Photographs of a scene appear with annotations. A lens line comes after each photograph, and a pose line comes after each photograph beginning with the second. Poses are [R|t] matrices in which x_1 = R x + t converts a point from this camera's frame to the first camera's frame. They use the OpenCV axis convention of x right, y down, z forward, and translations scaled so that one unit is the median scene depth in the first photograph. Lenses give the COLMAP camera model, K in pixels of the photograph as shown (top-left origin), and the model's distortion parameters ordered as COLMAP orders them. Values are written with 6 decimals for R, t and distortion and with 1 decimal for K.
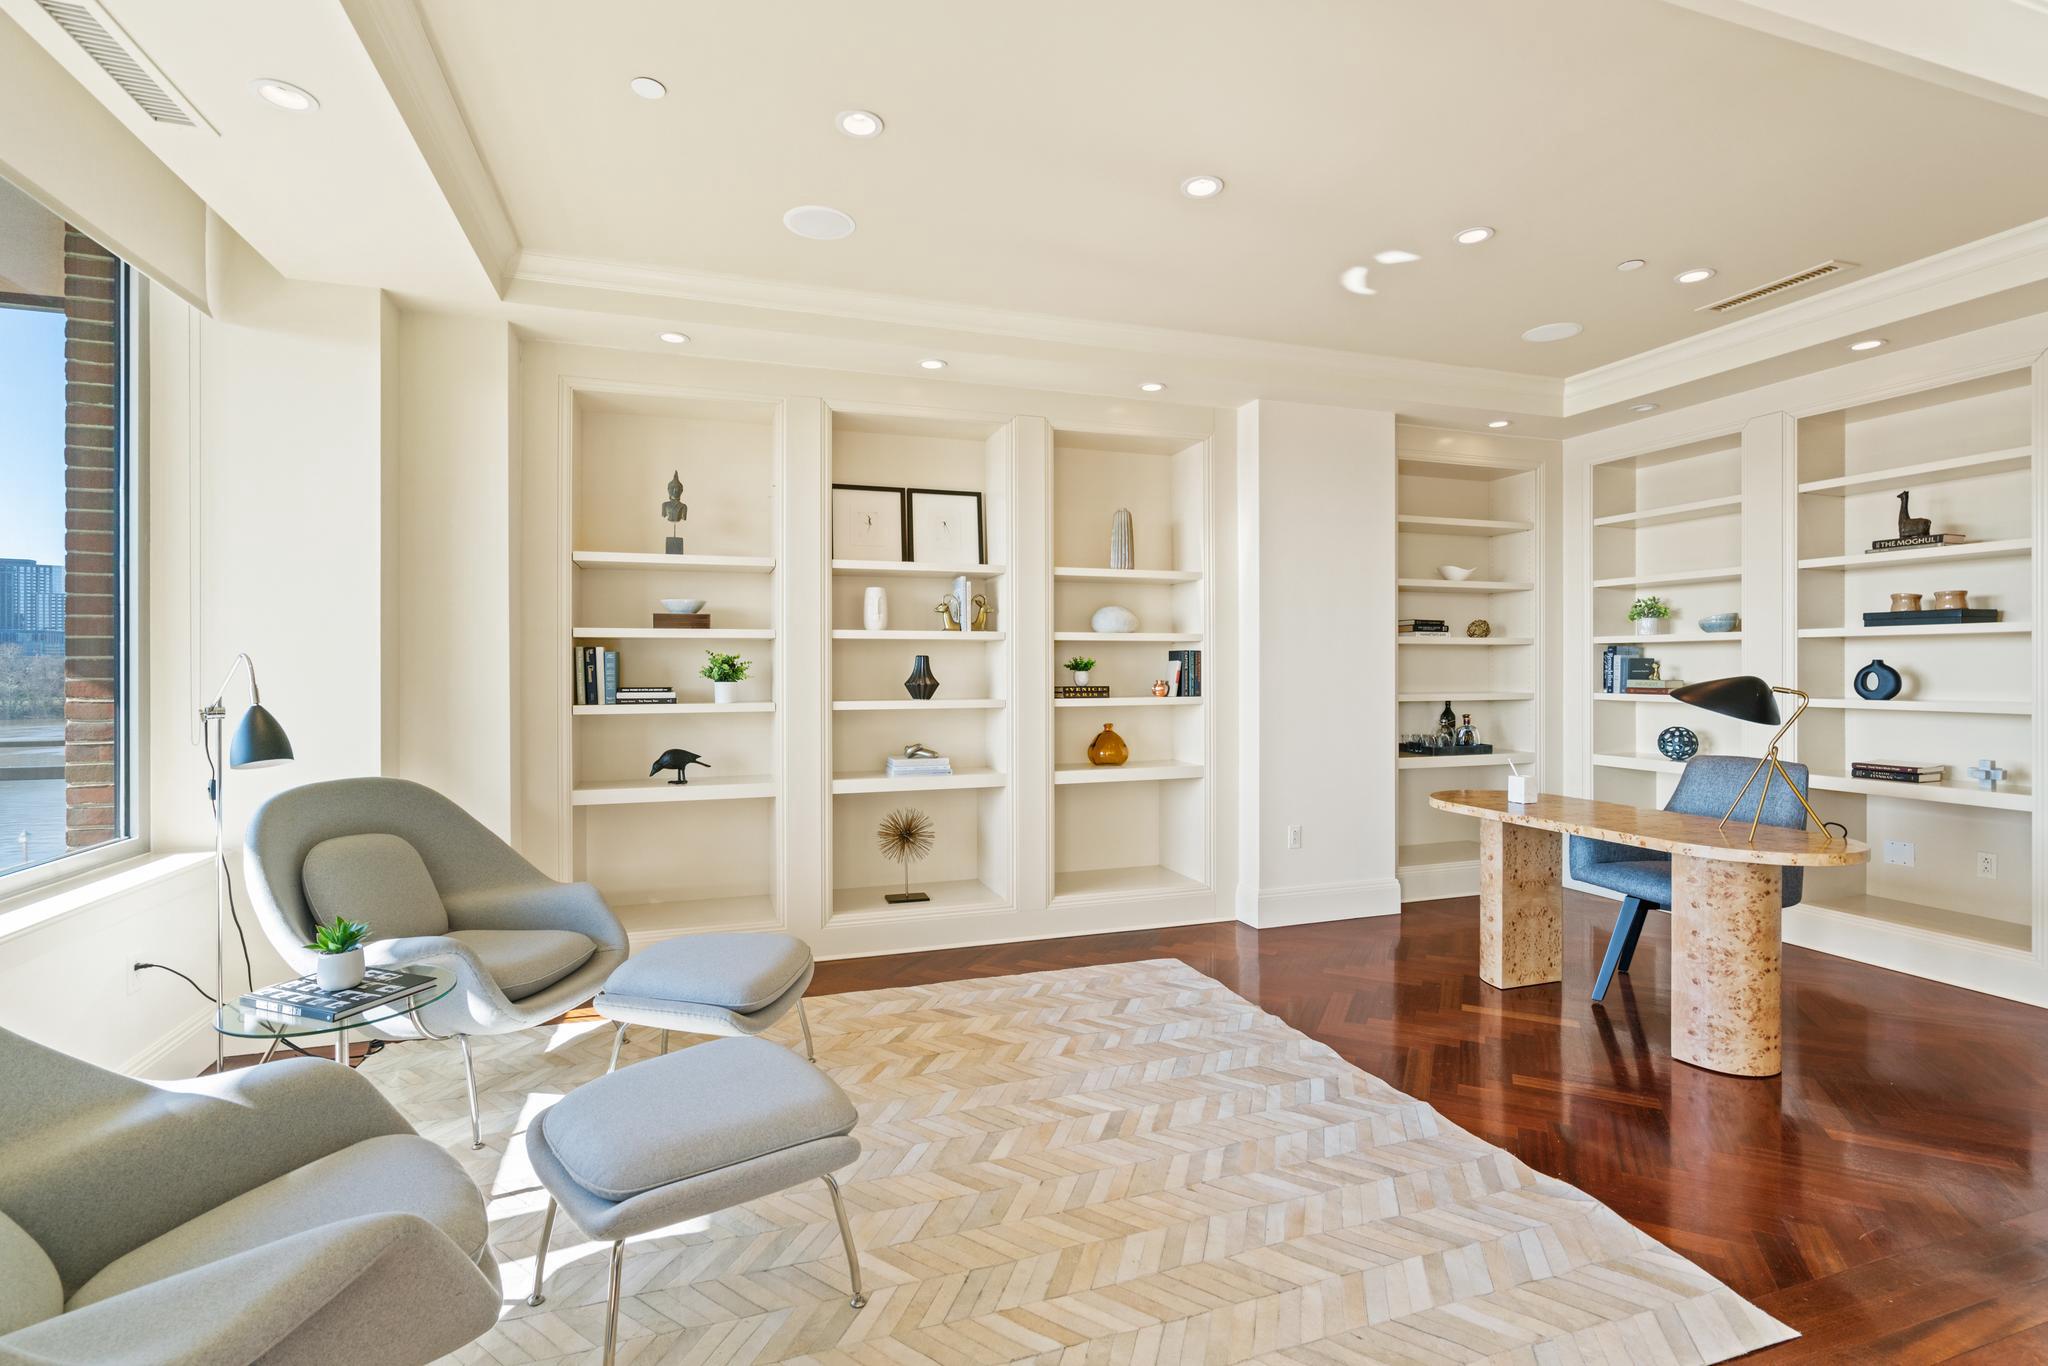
lens RADIAL K [[927.9, 0, 988.5], [0, 927.9, 665.0], [0, 0, 1]] dist [-0.002881, 0.001070]
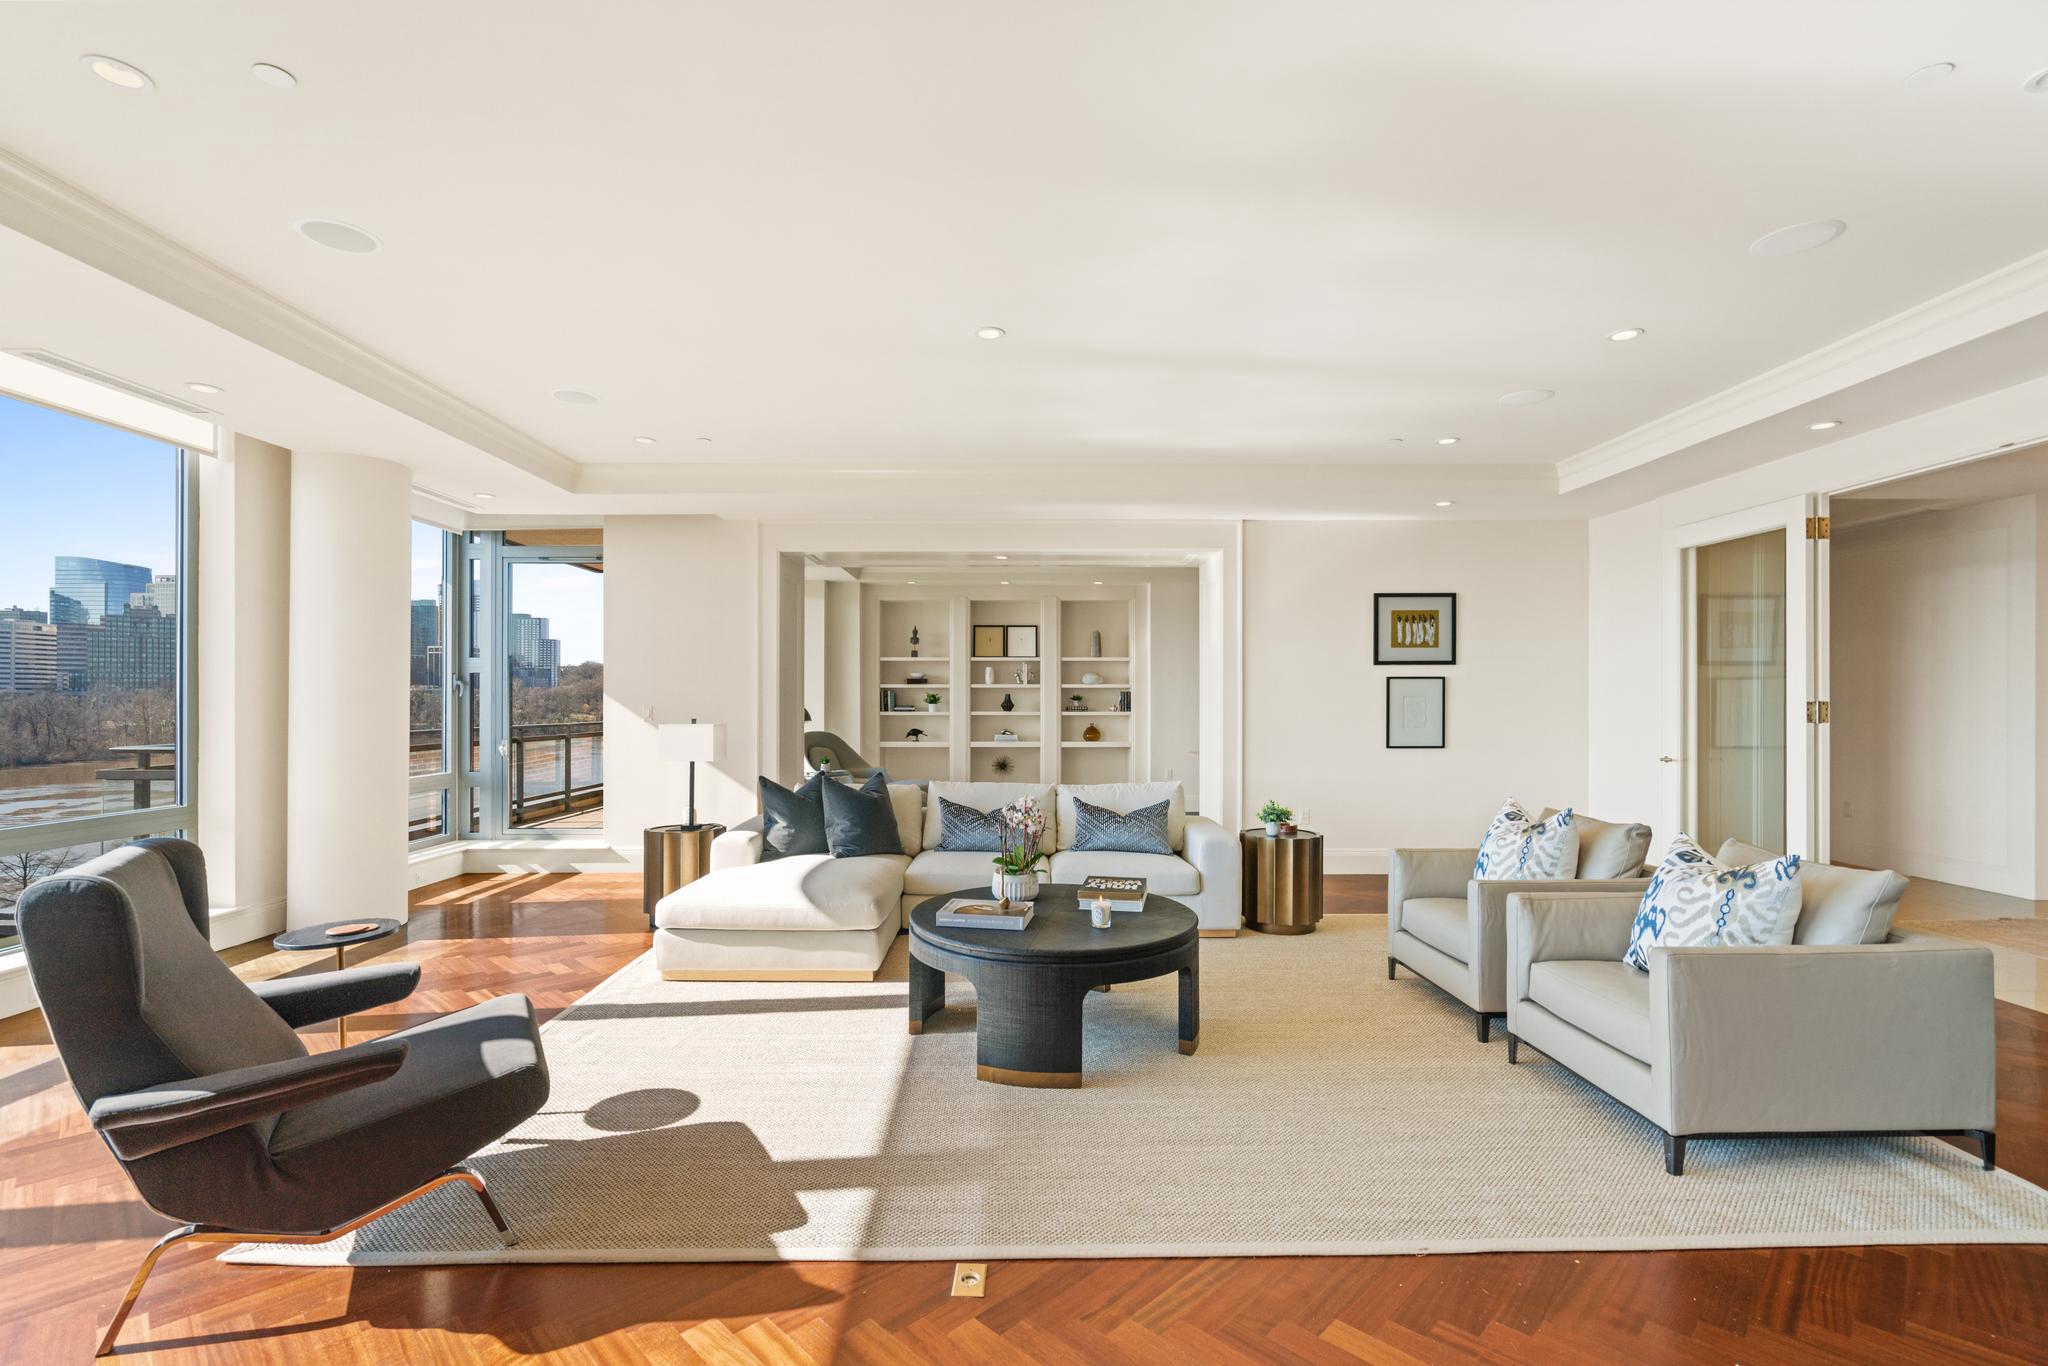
lens RADIAL K [[927.9, 0, 1017.6], [0, 927.9, 699.6], [0, 0, 1]] dist [-0.002881, 0.001070]
pose [[0.955258, 0.002532, -0.295762, 0.739734], [-0.001220, 0.999989, 0.004623, -0.006668], [0.295771, -0.004055, 0.955250, -1.479384]]
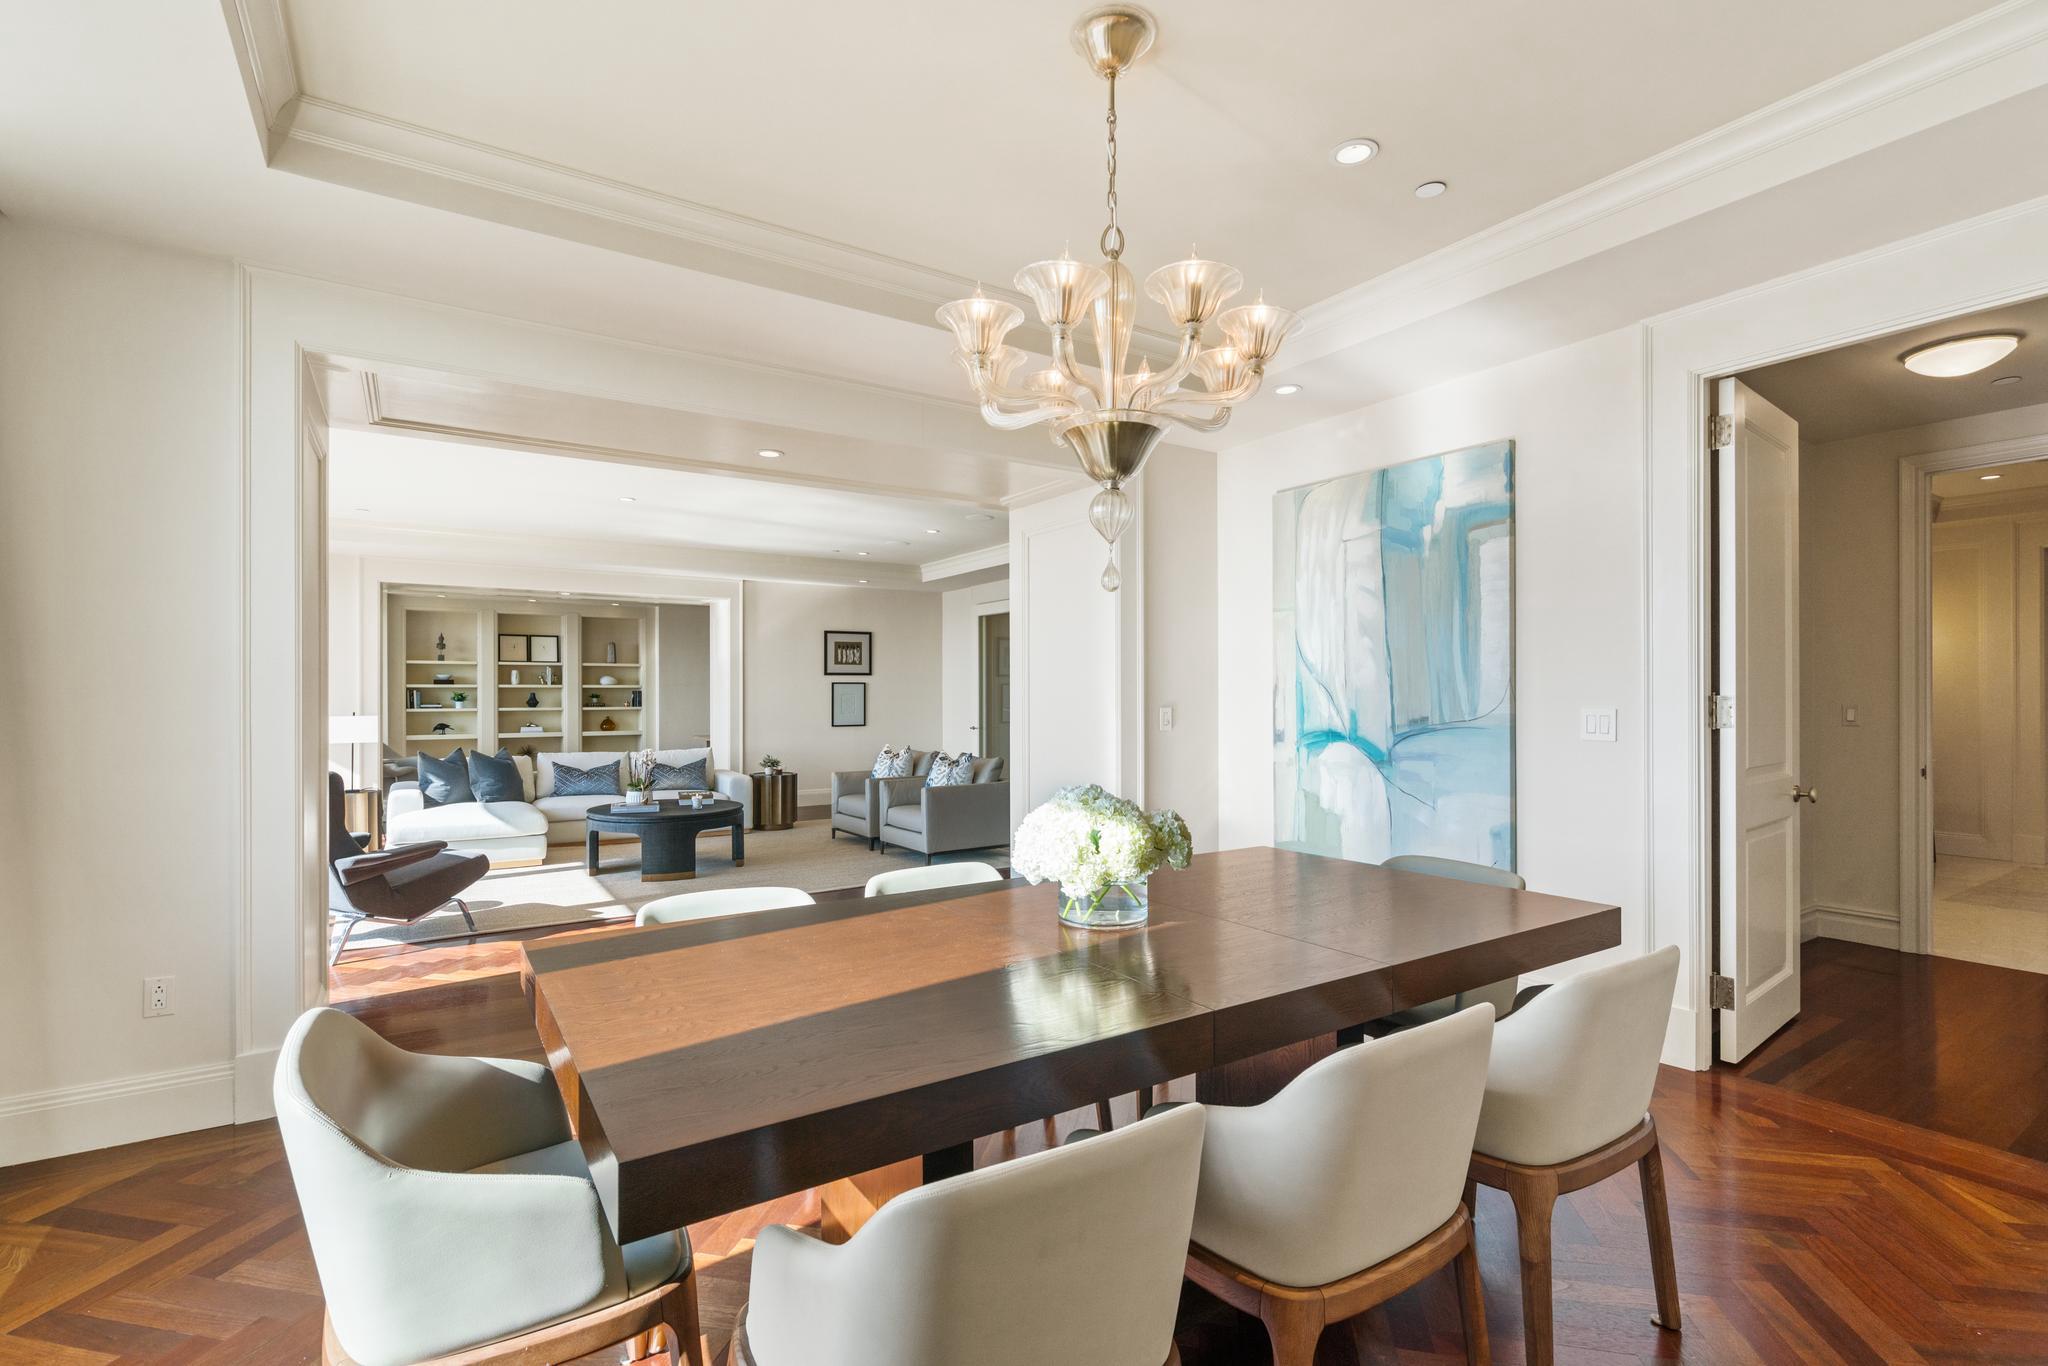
lens RADIAL K [[927.9, 0, 1019.9], [0, 927.9, 697.8], [0, 0, 1]] dist [-0.002881, 0.001070]
pose [[0.962614, -0.000563, 0.270877, 0.673864], [-0.000928, 0.999985, 0.005374, -0.011916], [-0.270876, -0.005424, 0.962599, -2.469035]]
